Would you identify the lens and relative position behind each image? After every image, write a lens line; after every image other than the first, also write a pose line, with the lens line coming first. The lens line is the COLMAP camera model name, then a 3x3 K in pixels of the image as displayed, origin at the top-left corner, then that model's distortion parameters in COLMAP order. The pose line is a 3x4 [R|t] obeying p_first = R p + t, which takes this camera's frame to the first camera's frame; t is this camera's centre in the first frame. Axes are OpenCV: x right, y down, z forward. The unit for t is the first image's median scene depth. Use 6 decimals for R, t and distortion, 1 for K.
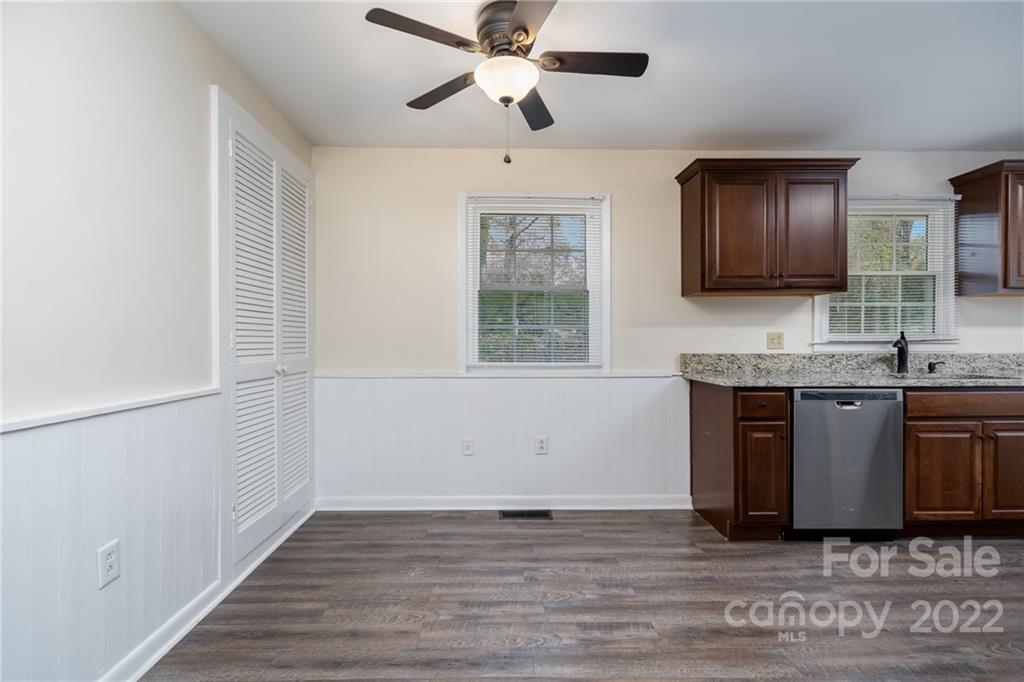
lens RADIAL K [[461.7, 0, 505.1], [0, 461.7, 341.1], [0, 0, 1]] dist [-0.001952, 0.000143]
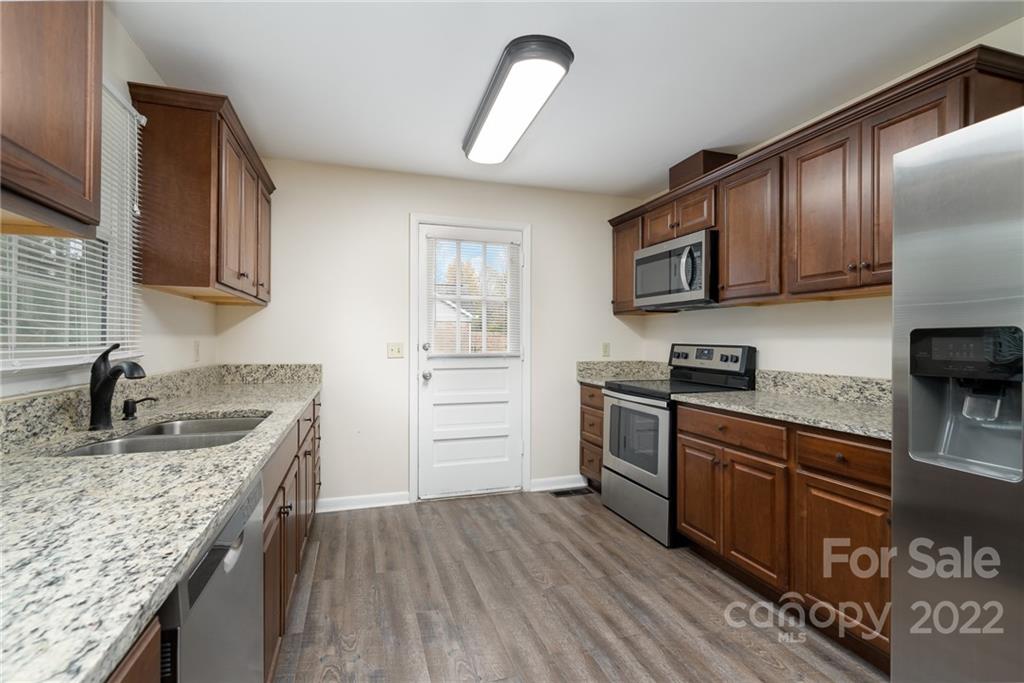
lens RADIAL K [[466.5, 0, 512.0], [0, 466.5, 341.5], [0, 0, 1]] dist [0.000443, 0.000056]
pose [[-0.299440, -0.002229, 0.954113, 0.258852], [-0.001402, 0.999997, 0.001896, -0.024872], [-0.954114, -0.000770, -0.299442, 0.729536]]
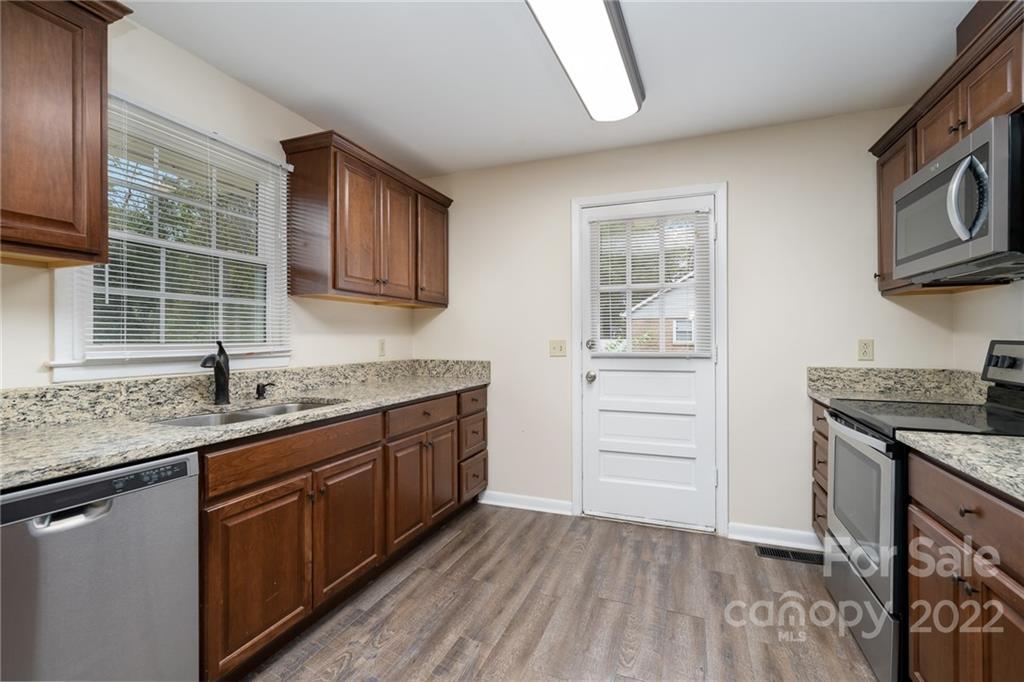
lens RADIAL K [[461.7, 0, 505.1], [0, 461.7, 341.1], [0, 0, 1]] dist [-0.001952, 0.000143]
pose [[0.379605, -0.002999, 0.925144, 0.404632], [0.003700, 0.999992, 0.001724, -0.020129], [-0.925141, 0.002769, 0.379612, 0.374364]]
